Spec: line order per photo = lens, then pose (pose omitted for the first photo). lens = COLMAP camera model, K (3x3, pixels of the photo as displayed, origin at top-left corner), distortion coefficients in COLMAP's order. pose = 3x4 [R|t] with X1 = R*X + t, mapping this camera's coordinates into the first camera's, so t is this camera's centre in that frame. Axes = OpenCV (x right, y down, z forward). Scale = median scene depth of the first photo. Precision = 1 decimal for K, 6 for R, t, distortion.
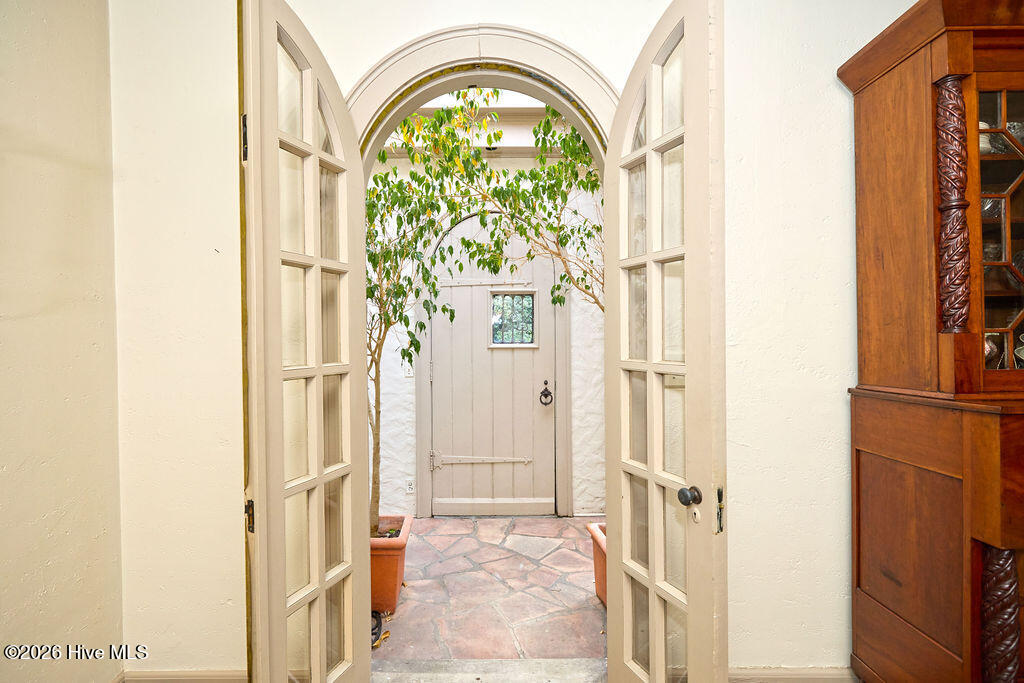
lens RADIAL K [[468.0, 0, 512.0], [0, 468.0, 347.2], [0, 0, 1]] dist [-0.002088, -0.000088]
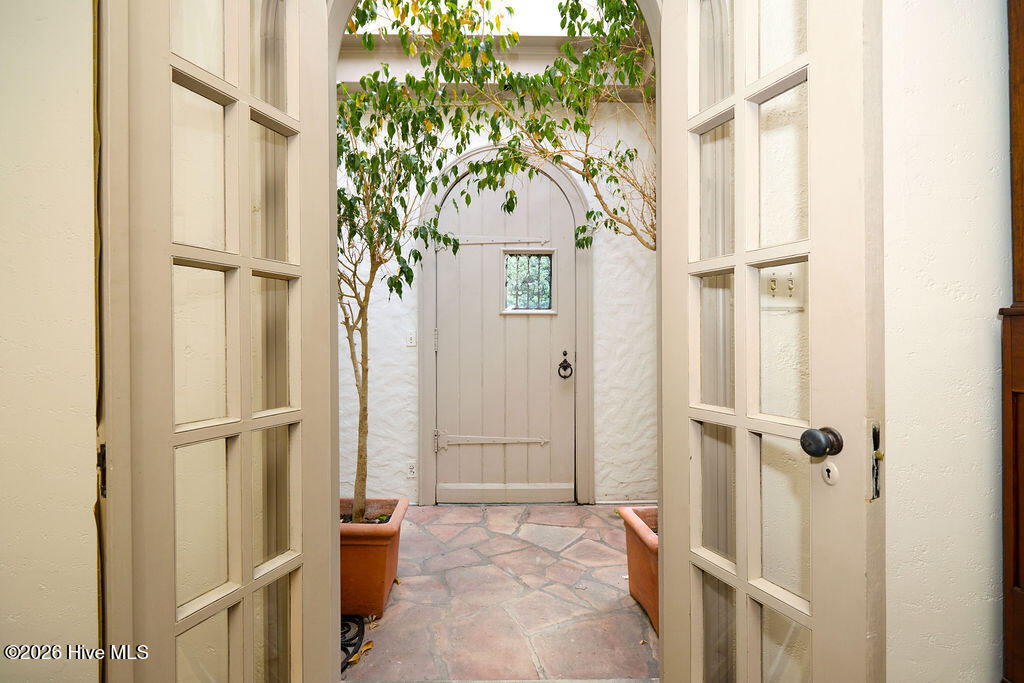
lens RADIAL K [[465.4, 0, 529.4], [0, 465.4, 340.6], [0, 0, 1]] dist [-0.000734, -0.000176]
pose [[0.999926, 0.005088, 0.011010, -0.007697], [-0.005023, 0.999970, -0.005980, 0.084643], [-0.011040, 0.005924, 0.999922, 0.171388]]
